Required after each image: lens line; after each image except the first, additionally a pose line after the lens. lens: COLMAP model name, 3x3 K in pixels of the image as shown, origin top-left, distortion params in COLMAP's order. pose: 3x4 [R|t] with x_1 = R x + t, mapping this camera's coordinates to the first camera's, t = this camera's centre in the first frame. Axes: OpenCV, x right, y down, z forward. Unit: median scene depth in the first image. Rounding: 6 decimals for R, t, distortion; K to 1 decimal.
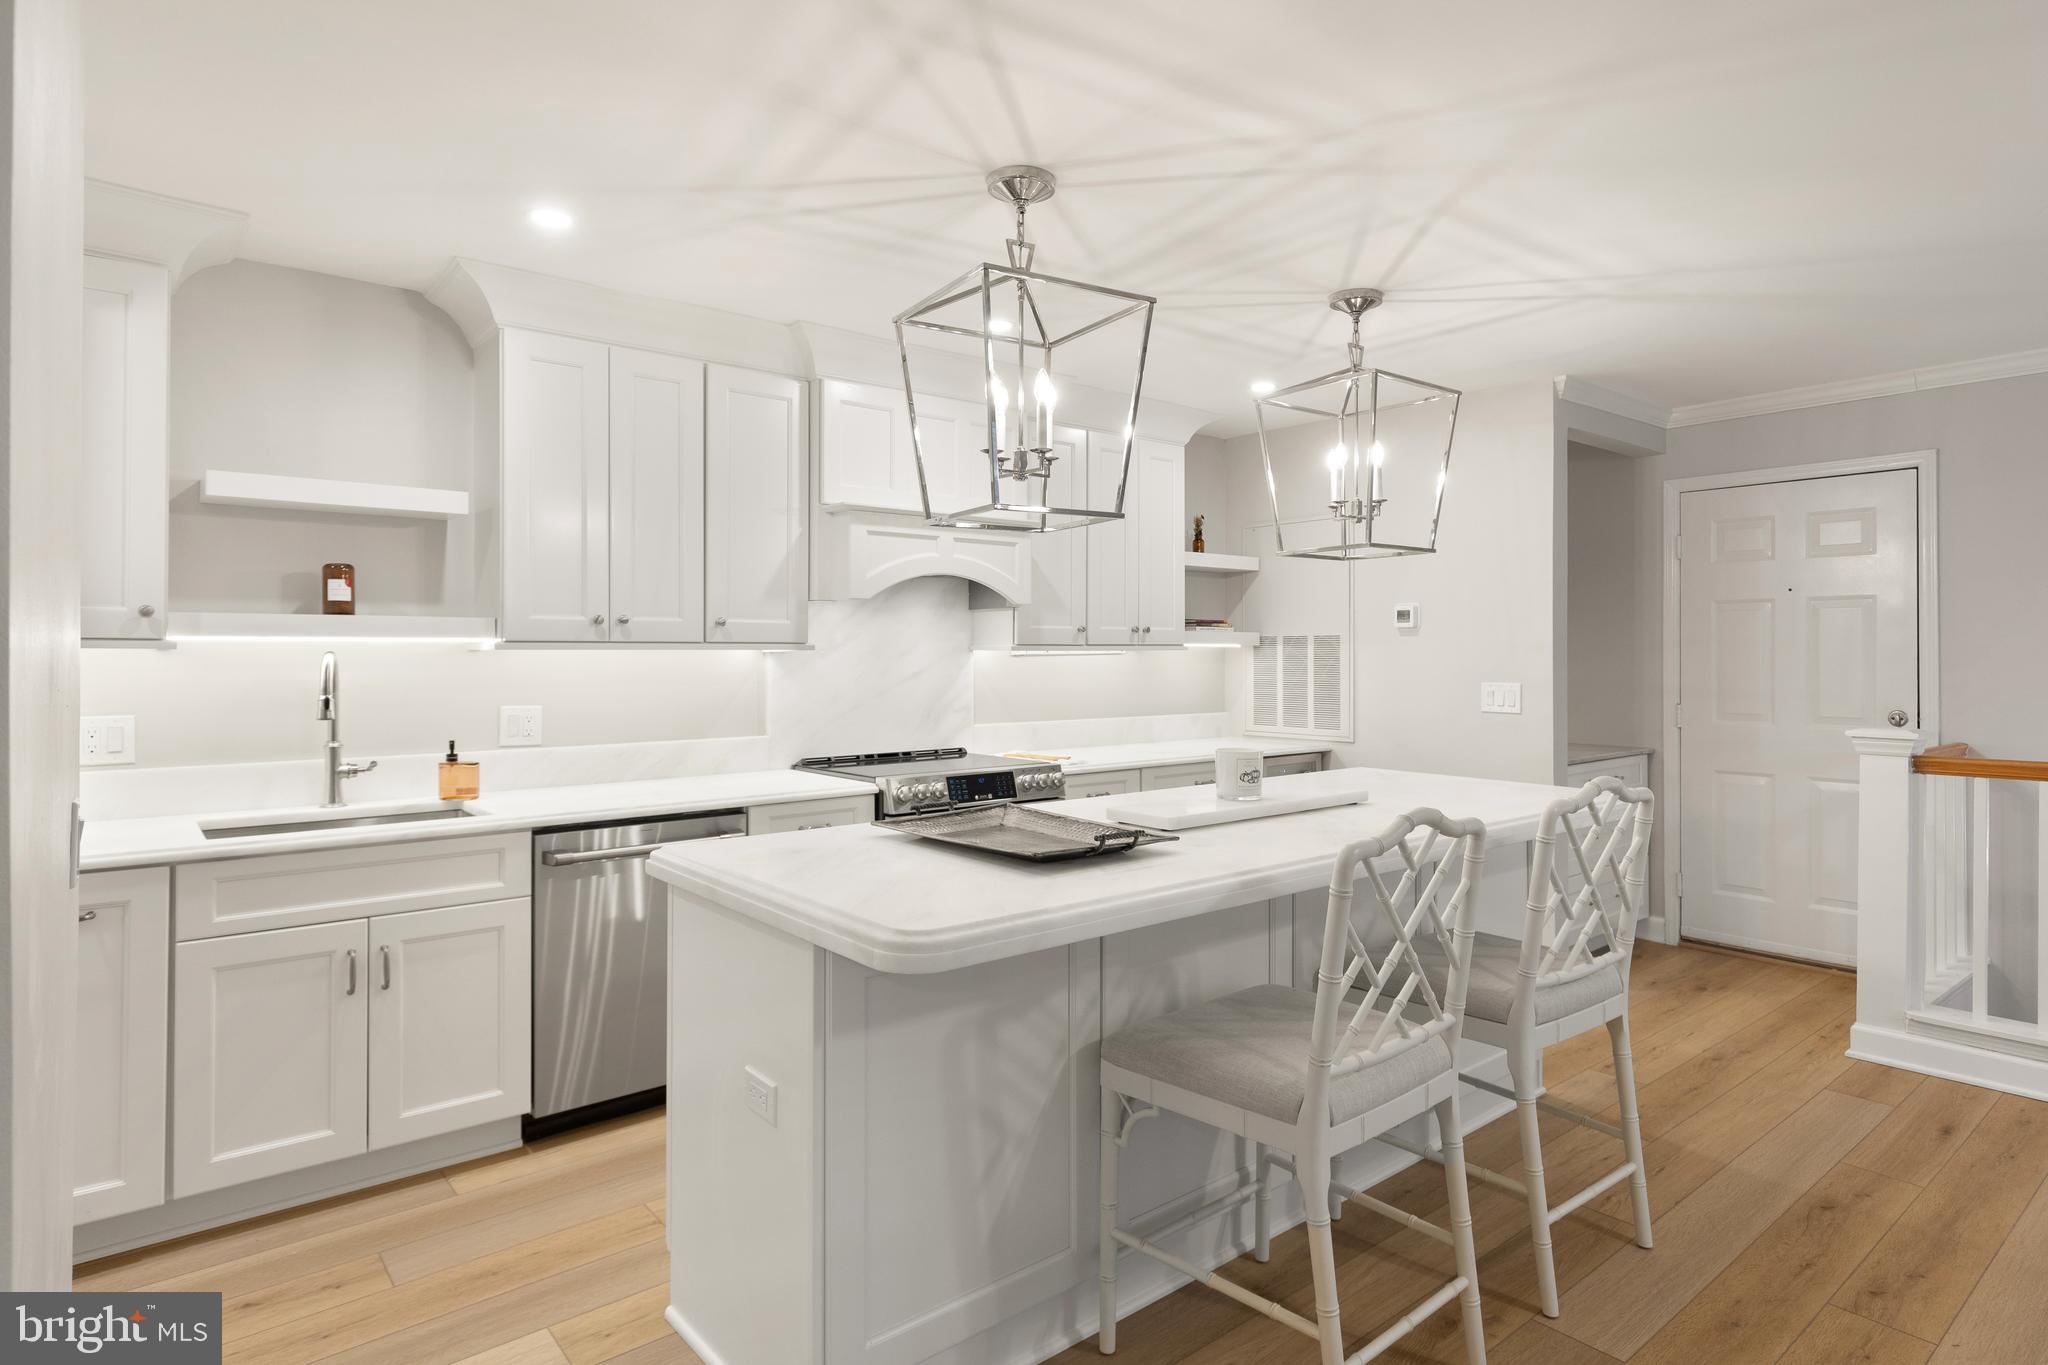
lens RADIAL K [[1114.9, 0, 1042.6], [0, 1114.9, 648.2], [0, 0, 1]] dist [0.003458, 0.000028]
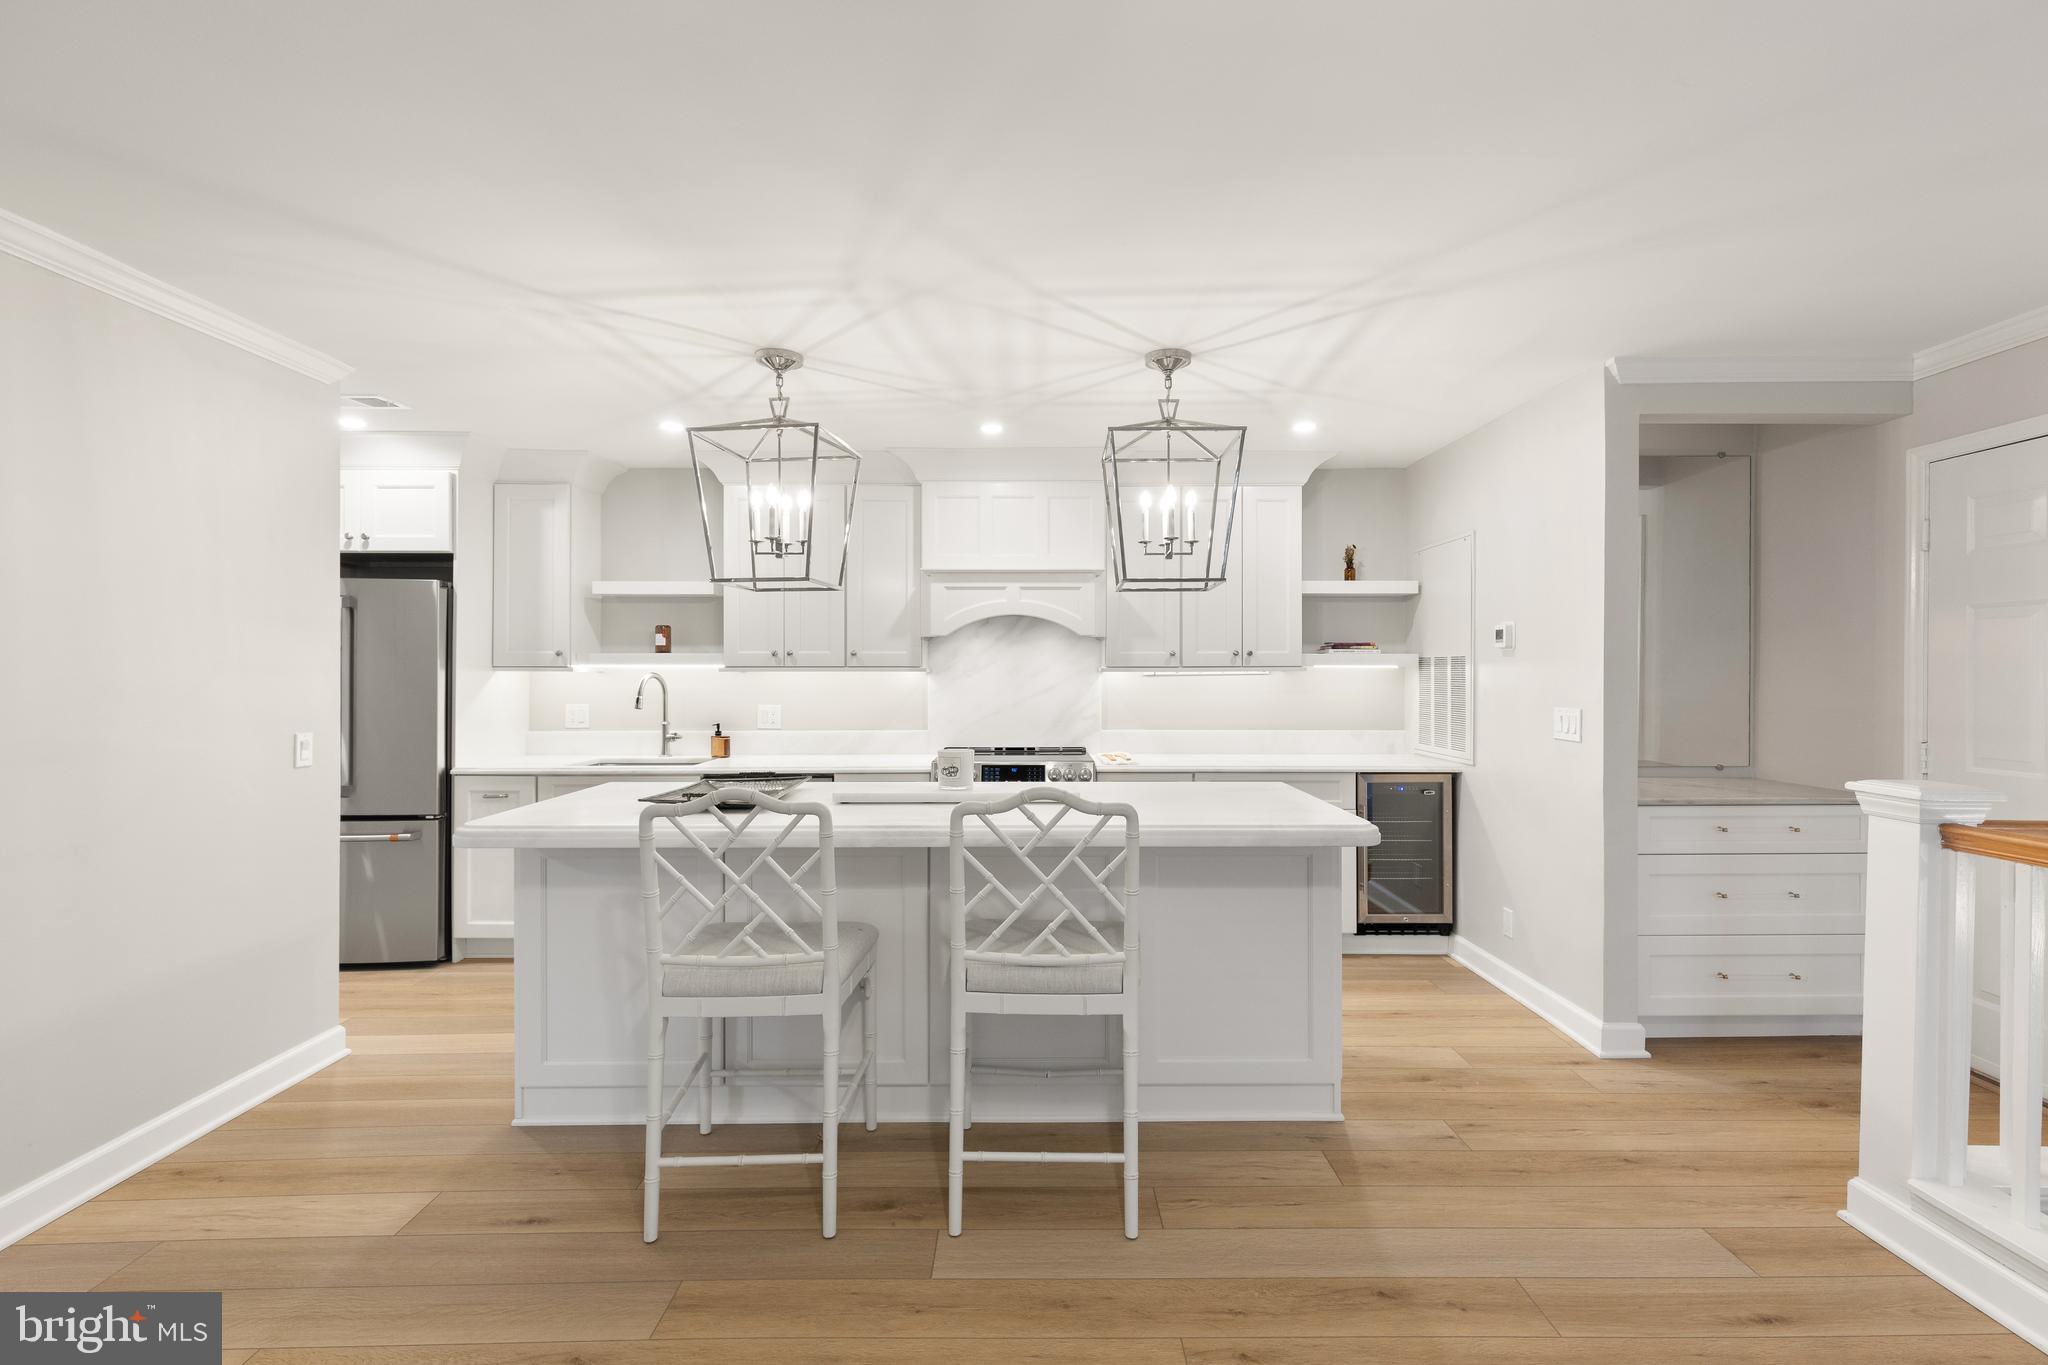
lens RADIAL K [[920.2, 0, 1037.4], [0, 920.2, 672.6], [0, 0, 1]] dist [0.015730, -0.006576]
pose [[0.772282, 0.001513, -0.635278, 0.707391], [0.002155, 0.999985, 0.005002, -0.002837], [0.635276, -0.005232, 0.772267, 0.184936]]
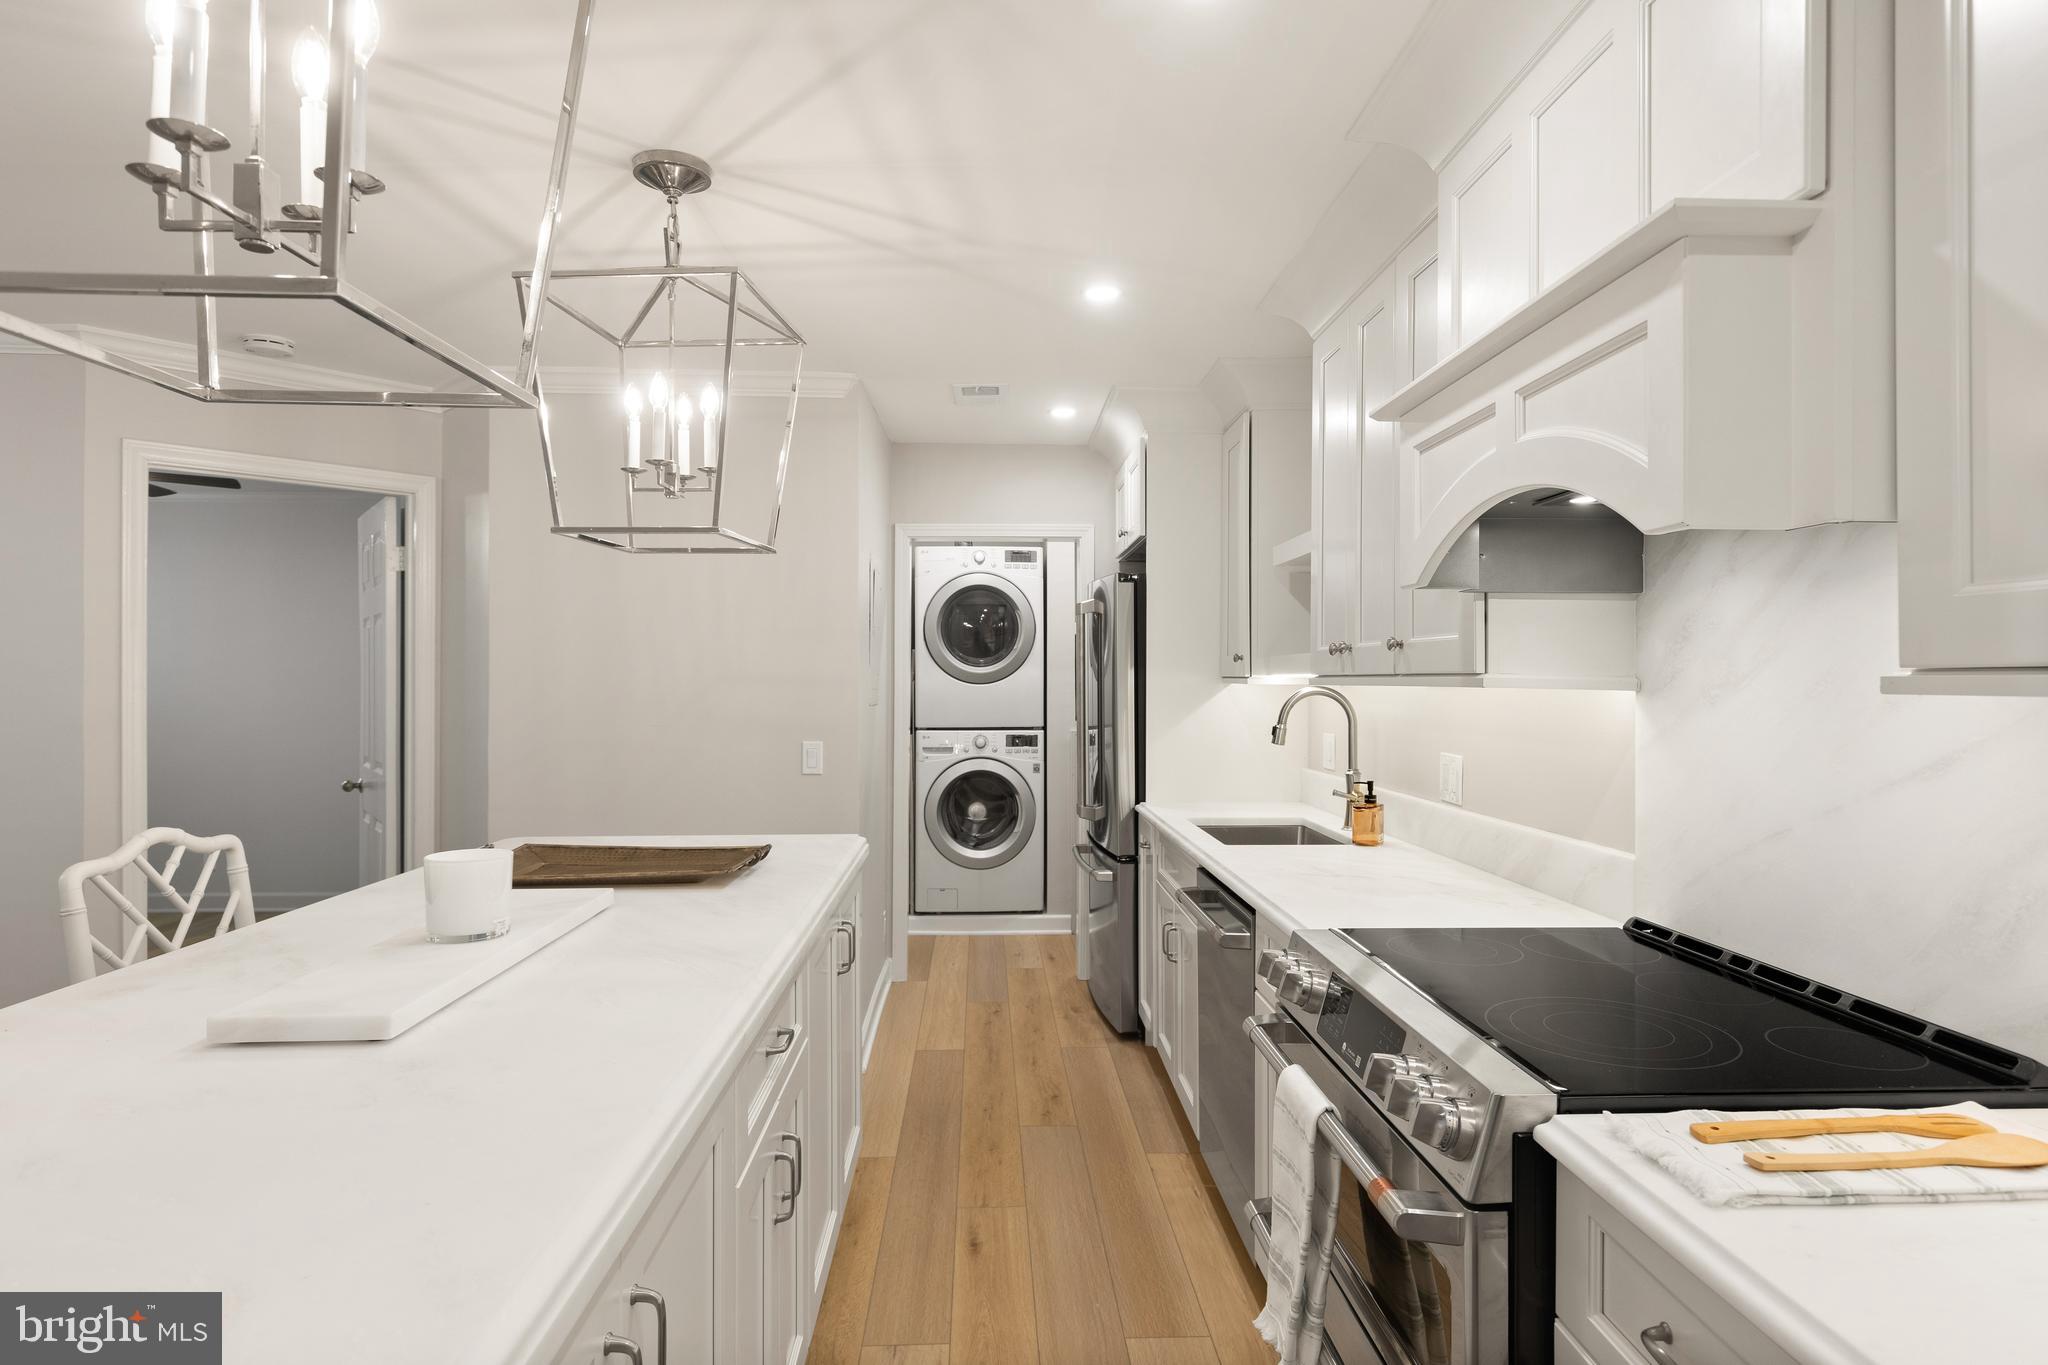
lens RADIAL K [[1103.9, 0, 1021.9], [0, 1103.9, 675.6], [0, 0, 1]] dist [0.004513, 0.000879]
pose [[-0.614327, -0.004684, -0.789037, 0.357632], [0.001314, 0.999975, -0.006959, -0.000566], [0.789050, -0.005312, -0.614306, 1.226455]]
